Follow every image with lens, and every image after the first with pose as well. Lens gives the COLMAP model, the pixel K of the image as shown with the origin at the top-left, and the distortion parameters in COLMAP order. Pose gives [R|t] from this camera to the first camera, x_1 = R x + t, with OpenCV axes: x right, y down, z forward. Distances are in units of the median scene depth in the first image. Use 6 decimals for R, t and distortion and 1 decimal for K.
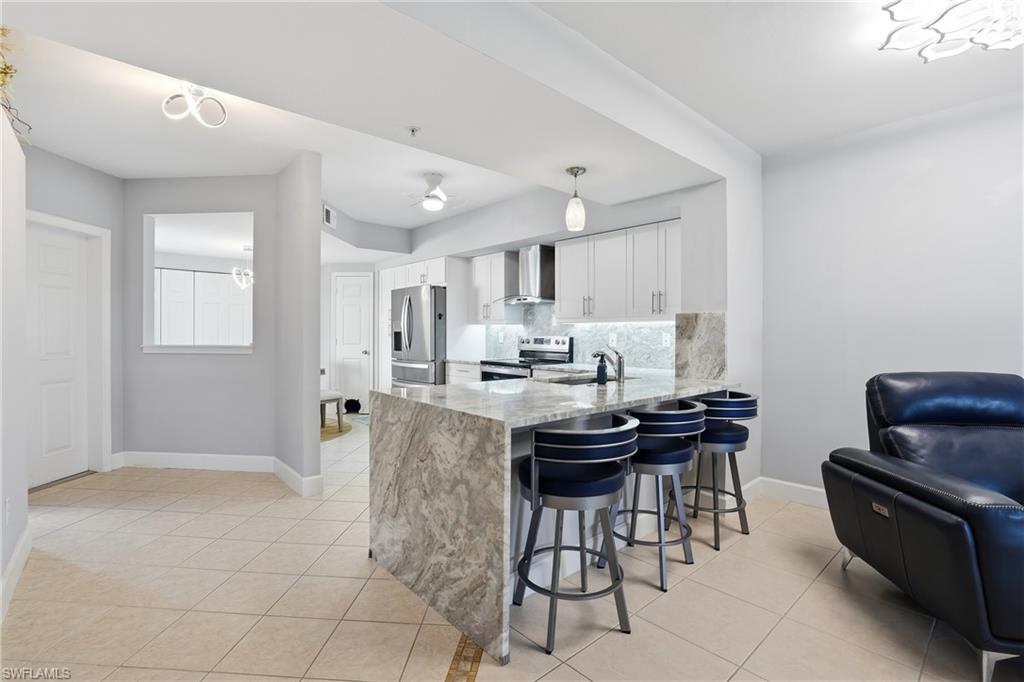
lens RADIAL K [[471.8, 0, 508.0], [0, 471.8, 337.1], [0, 0, 1]] dist [-0.075345, 0.028977]
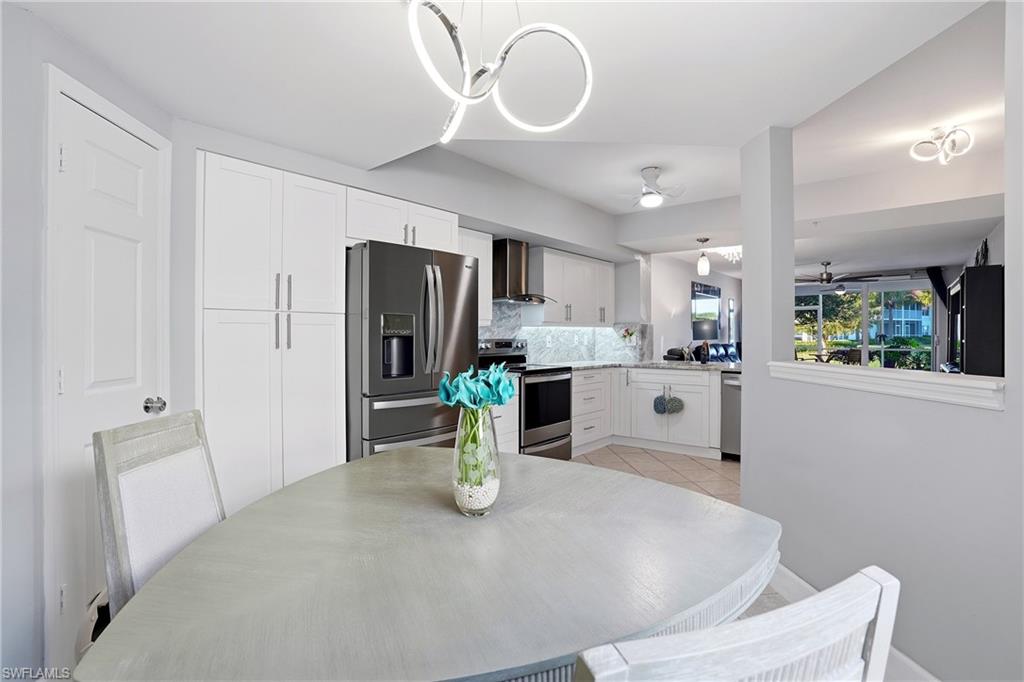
lens RADIAL K [[471.8, 0, 508.0], [0, 471.8, 337.1], [0, 0, 1]] dist [-0.075345, 0.028977]
pose [[-0.124149, -0.007335, 0.992237, -1.700745], [0.009539, 0.999918, 0.008585, -0.028531], [-0.992218, 0.010530, -0.124069, 2.259613]]
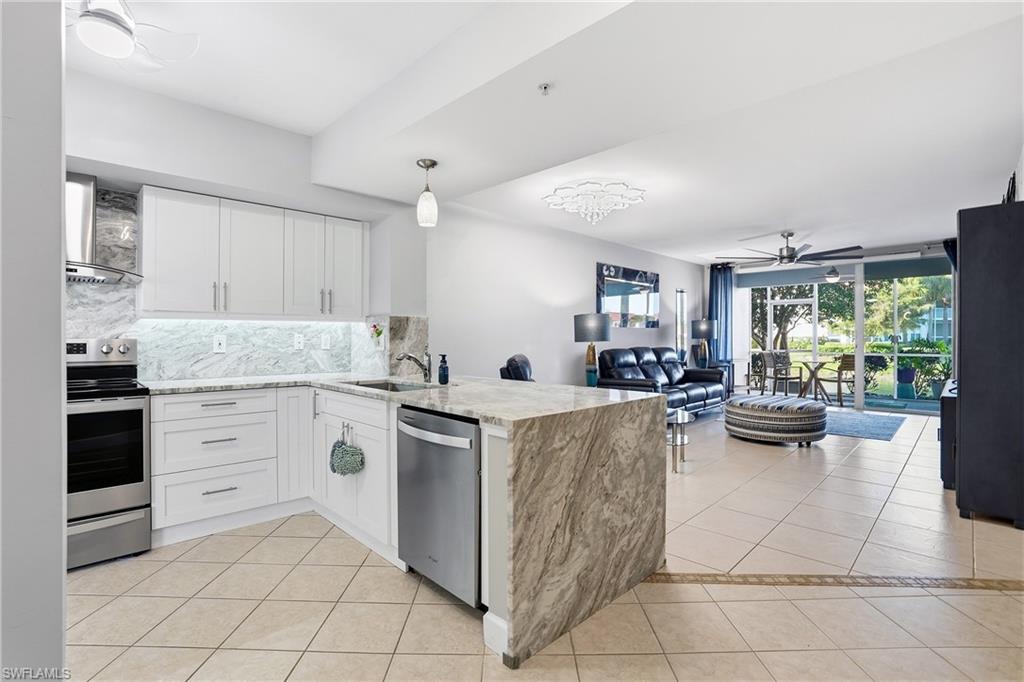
lens RADIAL K [[471.8, 0, 508.0], [0, 471.8, 337.1], [0, 0, 1]] dist [-0.075345, 0.028977]
pose [[-0.043662, -0.005891, 0.999029, -0.957501], [0.007687, 0.999951, 0.006232, -0.008666], [-0.999017, 0.007952, -0.043615, 1.035268]]
